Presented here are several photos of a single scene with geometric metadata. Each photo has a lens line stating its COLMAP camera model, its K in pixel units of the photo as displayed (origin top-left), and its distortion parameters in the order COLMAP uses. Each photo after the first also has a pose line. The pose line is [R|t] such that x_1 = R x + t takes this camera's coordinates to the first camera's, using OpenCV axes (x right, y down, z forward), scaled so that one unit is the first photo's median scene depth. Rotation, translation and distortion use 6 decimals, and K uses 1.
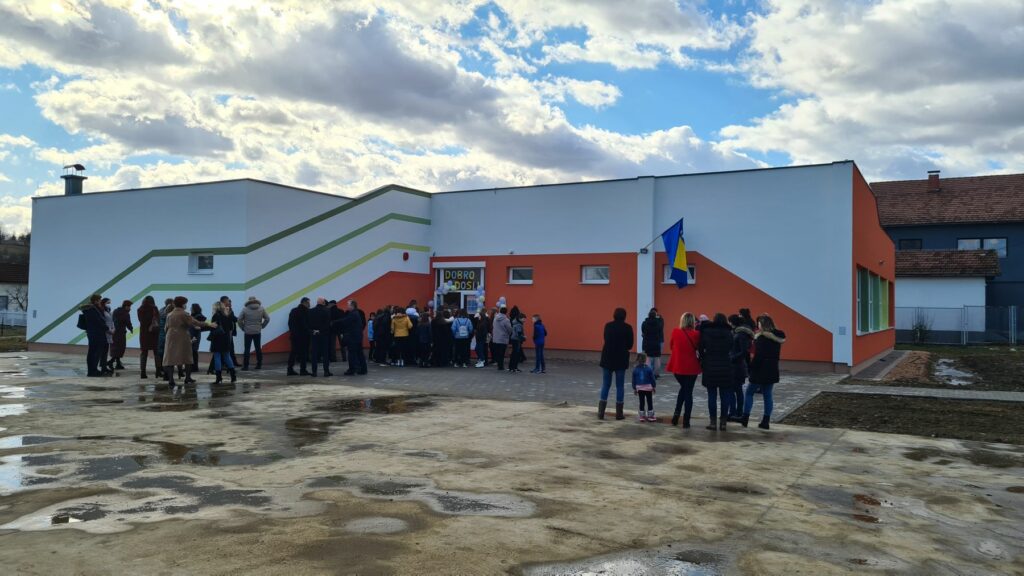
lens RADIAL K [[775.3, 0, 509.6], [0, 775.3, 286.1], [0, 0, 1]] dist [0.052463, 0.003871]
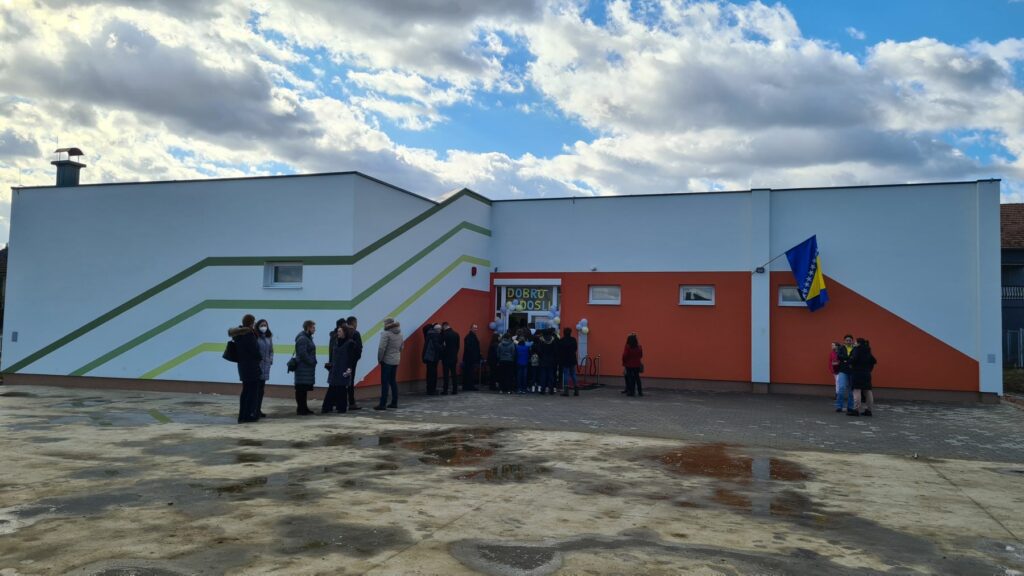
lens RADIAL K [[775.3, 0, 517.7], [0, 775.3, 291.2], [0, 0, 1]] dist [0.052463, 0.003871]
pose [[0.981965, 0.013972, 0.188548, -0.257785], [-0.010620, 0.999767, -0.018775, -0.000031], [-0.188767, 0.016434, 0.981884, 0.138319]]
